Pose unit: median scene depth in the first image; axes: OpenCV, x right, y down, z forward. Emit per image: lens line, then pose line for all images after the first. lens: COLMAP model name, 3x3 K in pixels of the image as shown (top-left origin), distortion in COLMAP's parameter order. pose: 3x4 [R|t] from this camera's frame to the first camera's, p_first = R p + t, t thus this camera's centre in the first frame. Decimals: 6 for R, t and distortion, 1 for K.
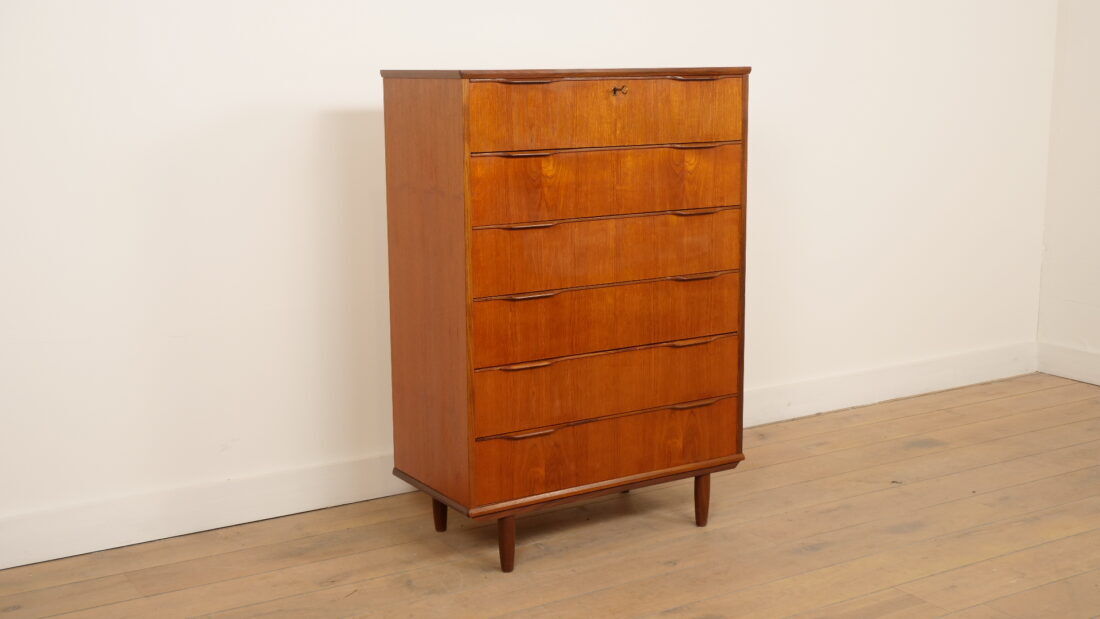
lens RADIAL K [[1338.6, 0, 547.8], [0, 1338.6, 313.2], [0, 0, 1]] dist [0.015899, 0.000000]
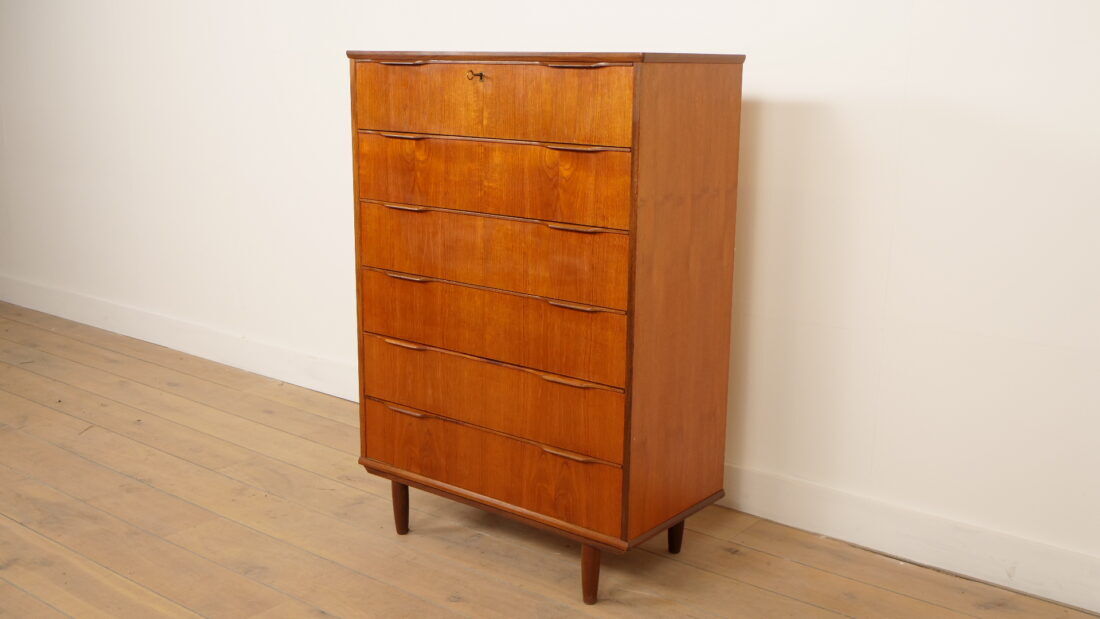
lens RADIAL K [[1143.7, 0, 554.3], [0, 1143.7, 311.5], [0, 0, 1]] dist [0.005258, 0.000000]
pose [[0.334181, 0.216157, -0.917387, 0.791659], [-0.185399, 0.969405, 0.160877, -0.141502], [0.924094, 0.116321, 0.364032, 0.760886]]
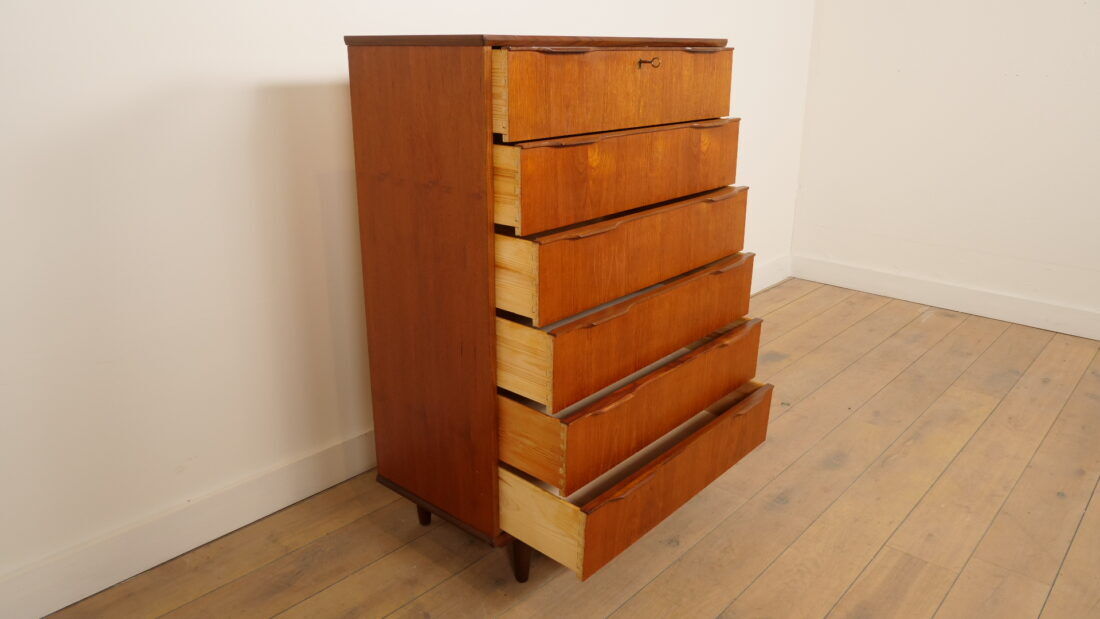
lens RADIAL K [[801.4, 0, 549.8], [0, 801.4, 314.9], [0, 0, 1]] dist [-0.035687, 0.003220]
pose [[0.959294, -0.076995, 0.271711, -0.152738], [0.037143, 0.988158, 0.148878, -0.078788], [-0.279956, -0.132726, 0.950794, 0.472085]]
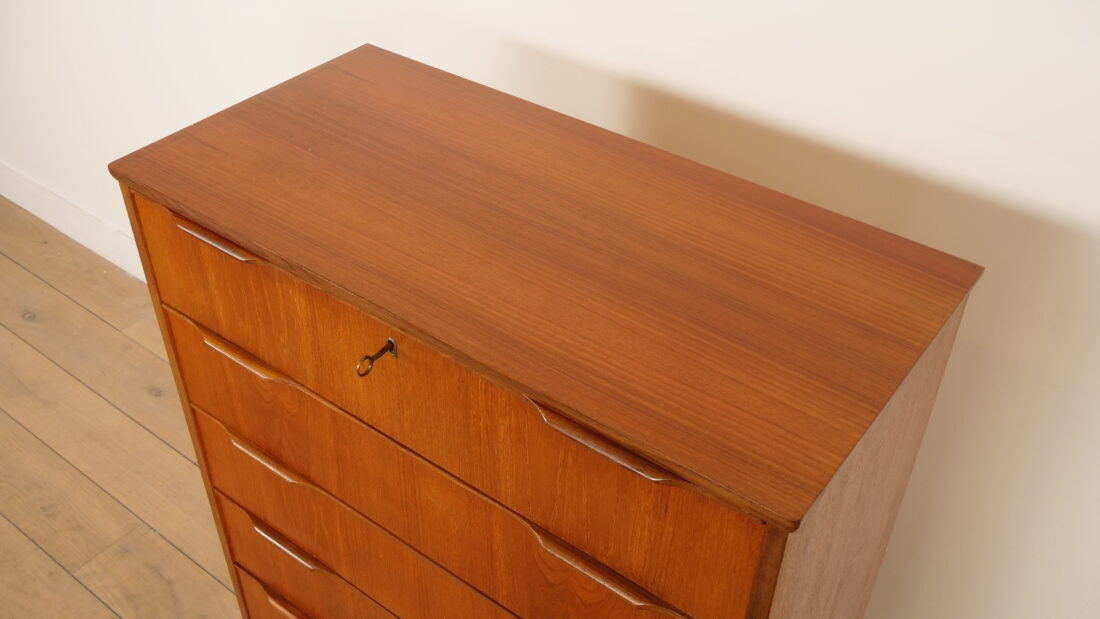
lens RADIAL K [[1062.2, 0, 546.8], [0, 1062.2, 314.3], [0, 0, 1]] dist [-0.014909, 0.000000]
pose [[0.348230, 0.592342, -0.726544, 0.284235], [-0.182505, 0.803065, 0.567255, -0.353541], [0.919471, -0.064937, 0.387757, 0.895562]]
